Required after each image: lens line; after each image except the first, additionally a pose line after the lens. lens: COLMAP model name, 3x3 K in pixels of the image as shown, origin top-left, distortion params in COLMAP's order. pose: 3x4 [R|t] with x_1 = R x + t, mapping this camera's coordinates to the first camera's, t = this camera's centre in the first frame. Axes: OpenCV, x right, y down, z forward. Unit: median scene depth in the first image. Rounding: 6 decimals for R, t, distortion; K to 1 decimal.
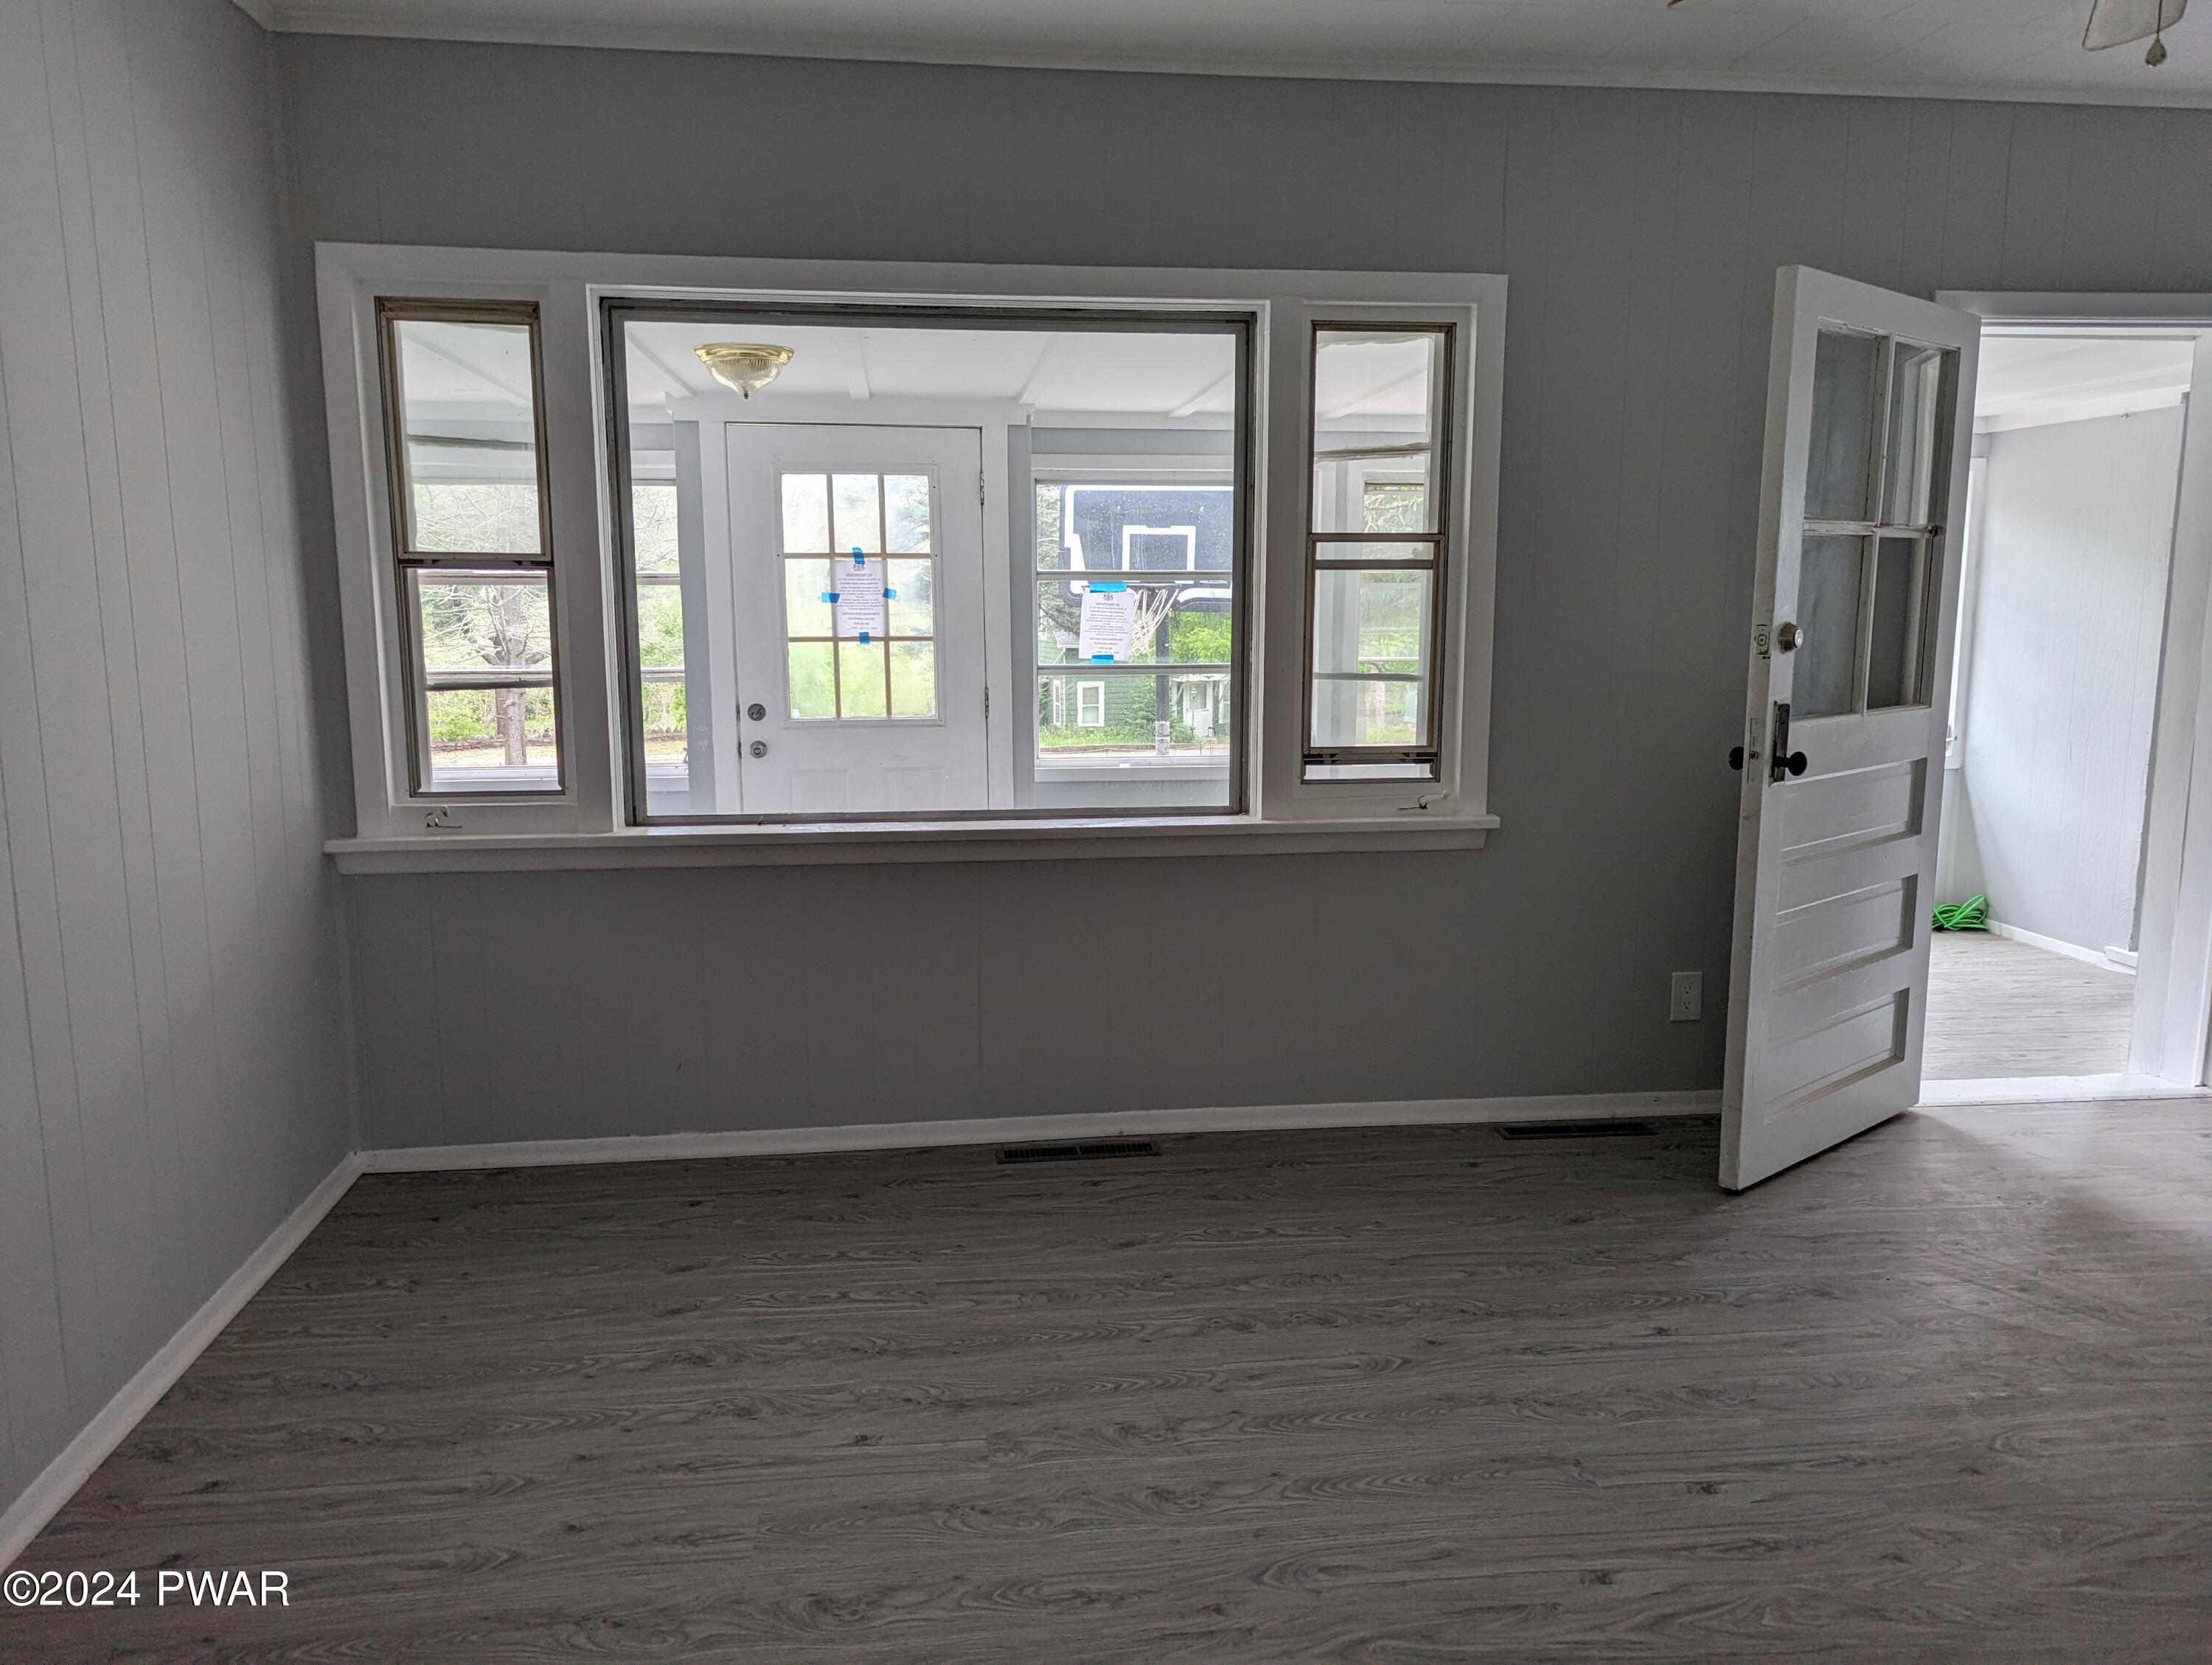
lens RADIAL K [[1559.9, 0, 1106.0], [0, 1559.9, 832.5], [0, 0, 1]] dist [0.018584, -0.002843]
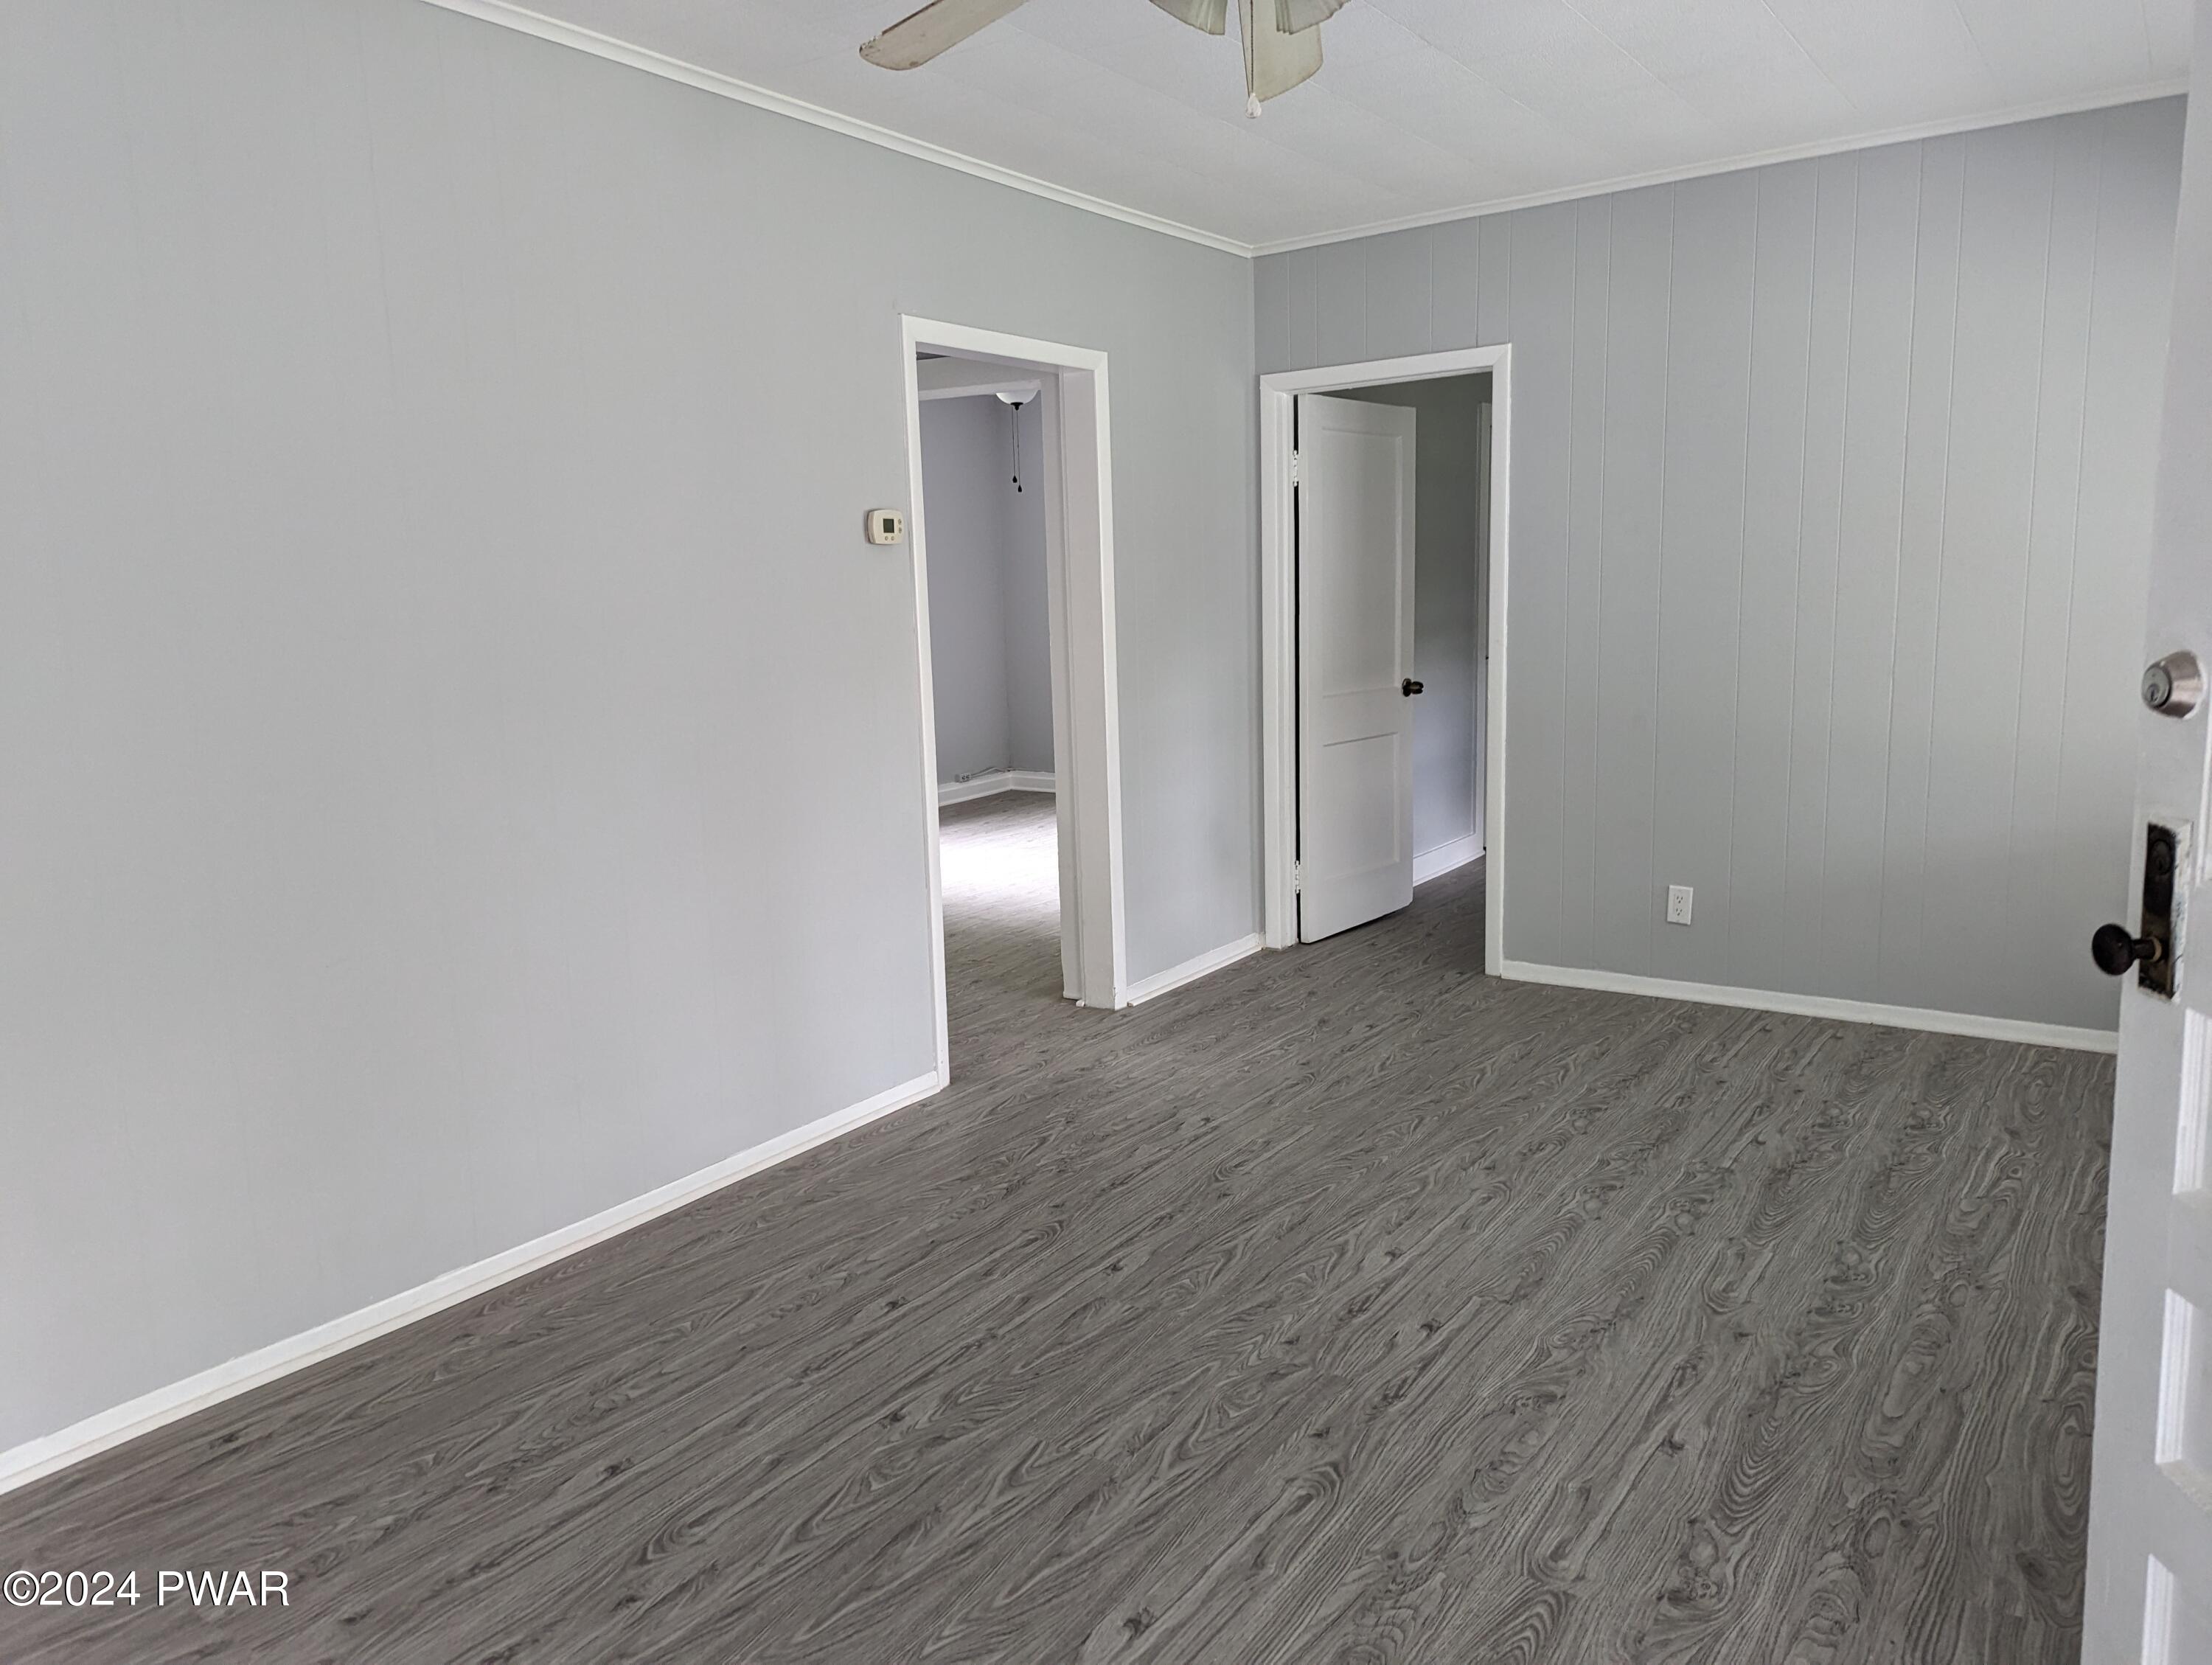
lens RADIAL K [[1559.9, 0, 1106.0], [0, 1559.9, 832.5], [0, 0, 1]] dist [0.018584, -0.002843]
pose [[-0.663659, 0.147255, -0.733398, 1.272163], [-0.084174, 0.959504, 0.268823, -0.239221], [0.743284, 0.240140, -0.624389, 1.354755]]
